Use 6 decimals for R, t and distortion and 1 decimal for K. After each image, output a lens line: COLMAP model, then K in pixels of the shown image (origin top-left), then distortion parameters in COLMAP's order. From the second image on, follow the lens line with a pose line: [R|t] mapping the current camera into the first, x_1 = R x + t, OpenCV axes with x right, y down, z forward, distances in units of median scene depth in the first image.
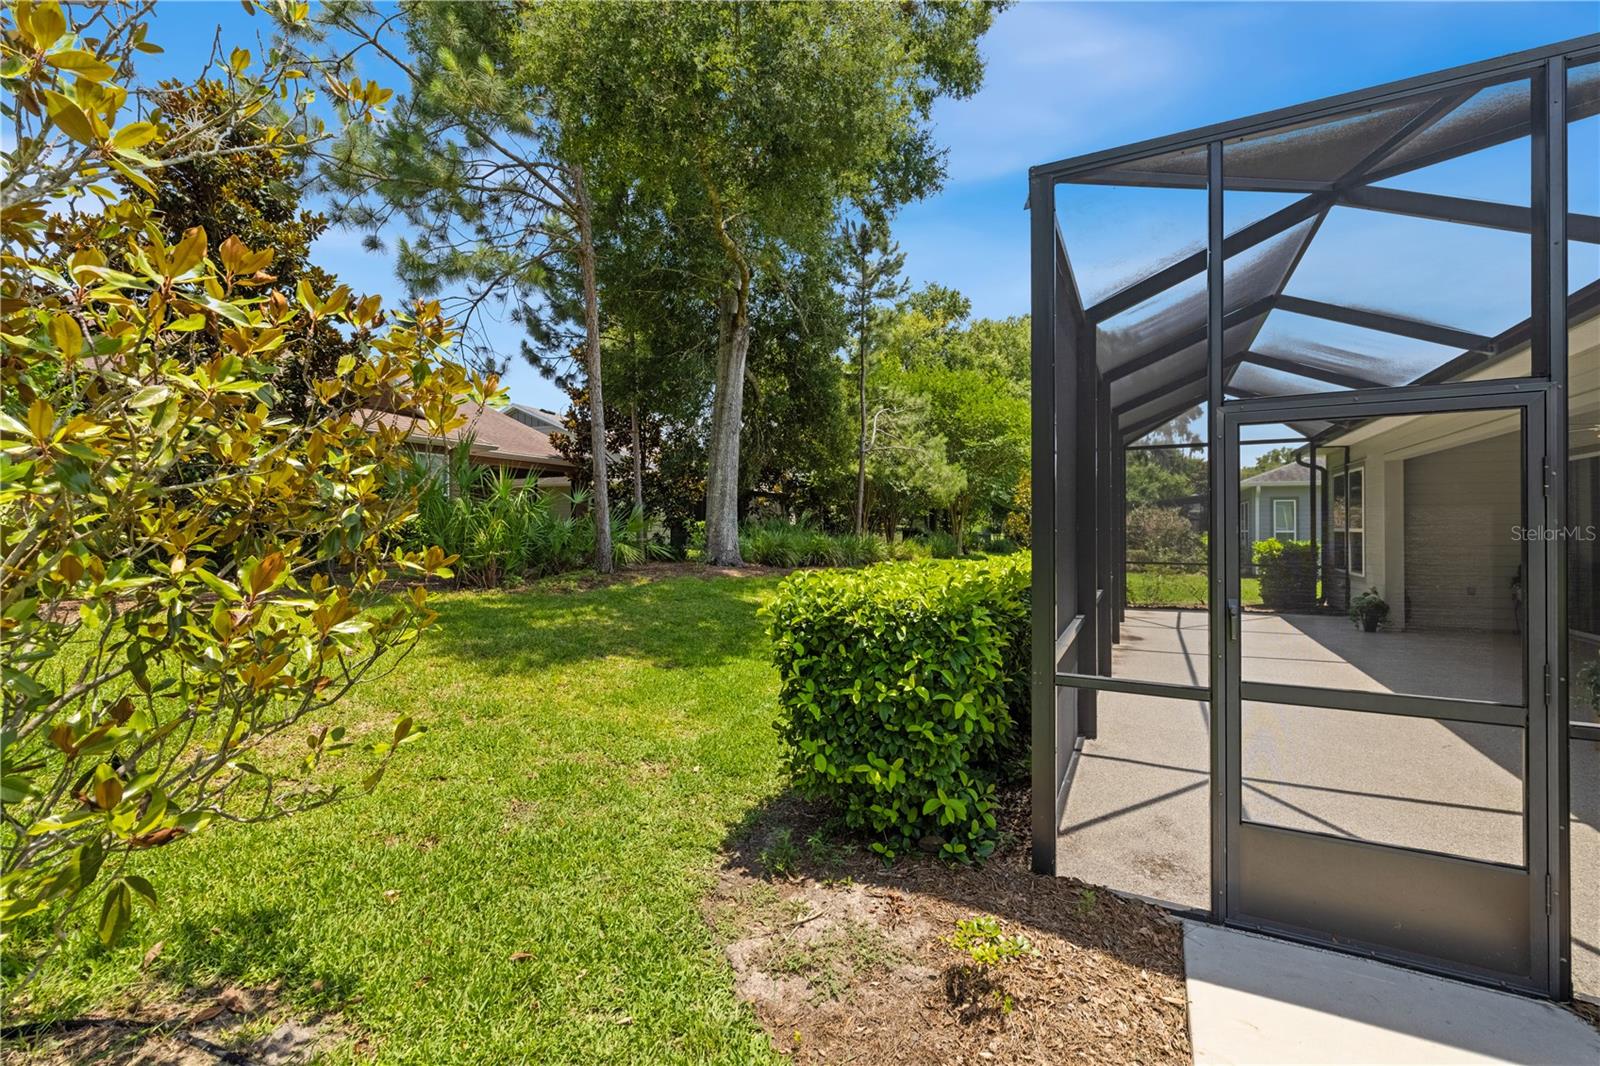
lens RADIAL K [[667.7, 0, 803.2], [0, 667.7, 524.1], [0, 0, 1]] dist [0.002188, 0.000224]
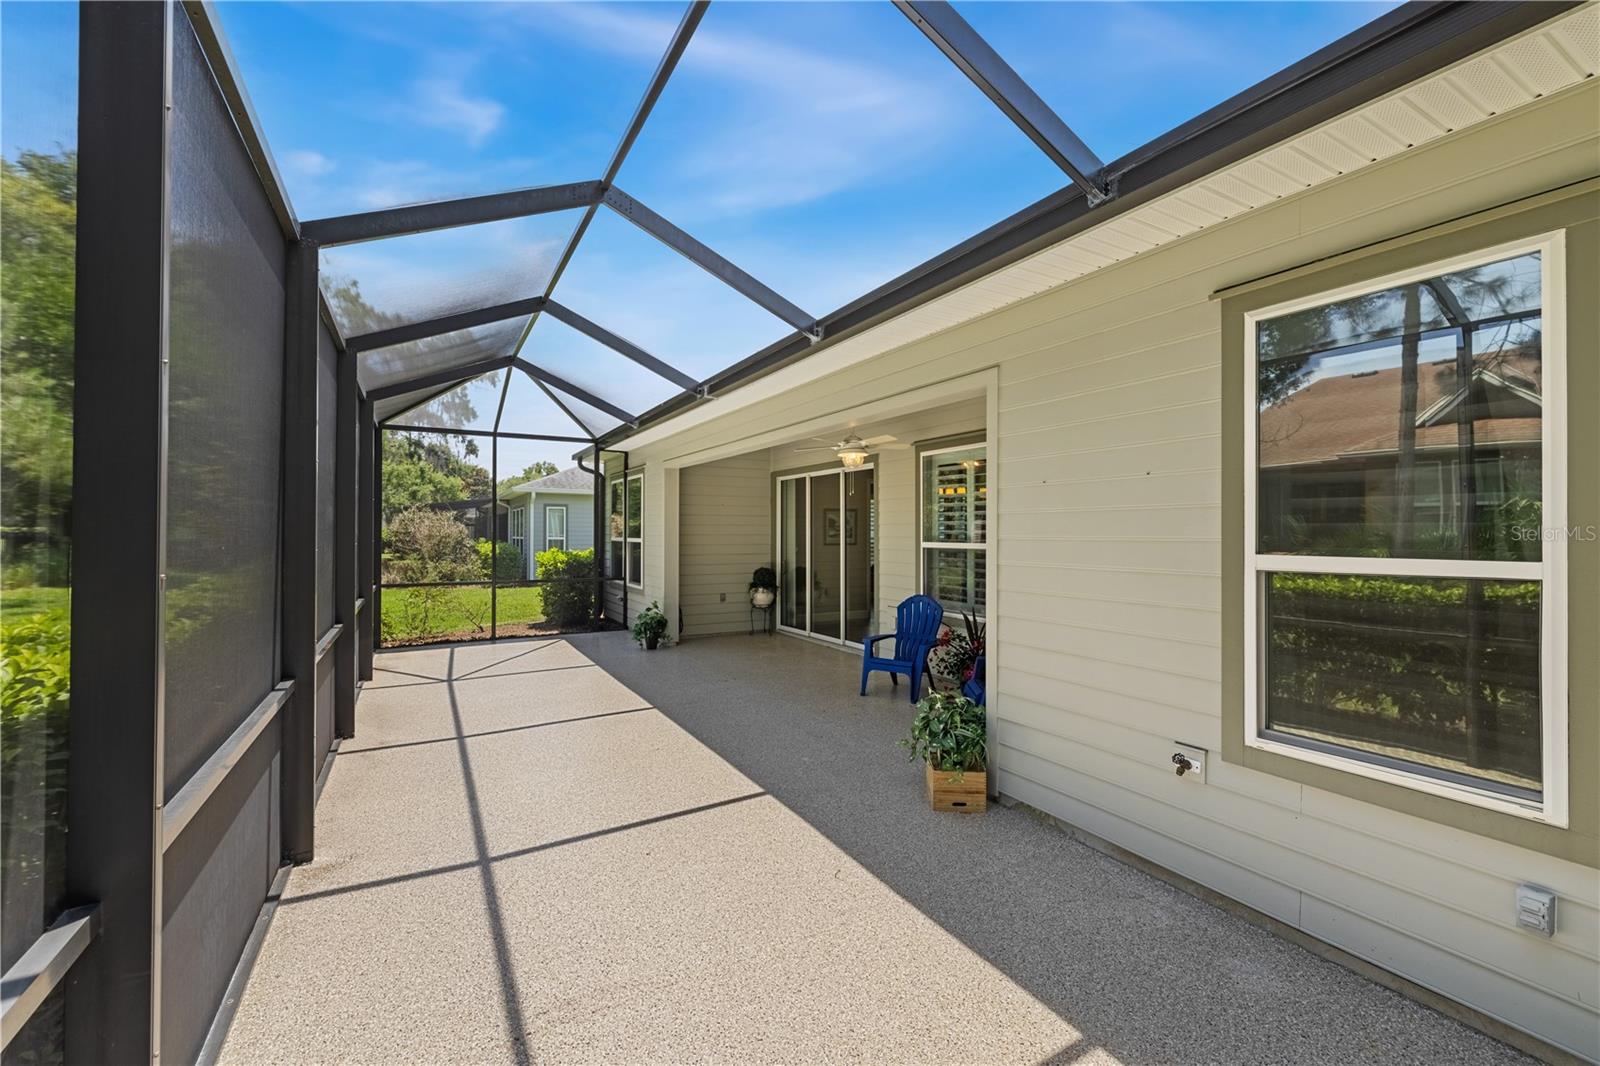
lens RADIAL K [[667.7, 0, 803.2], [0, 667.7, 524.1], [0, 0, 1]] dist [0.002188, 0.000224]
pose [[0.545282, 0.009854, 0.838195, 0.143067], [-0.004914, 0.999951, -0.008559, -0.005954], [-0.838238, 0.000548, 0.545304, 0.251950]]
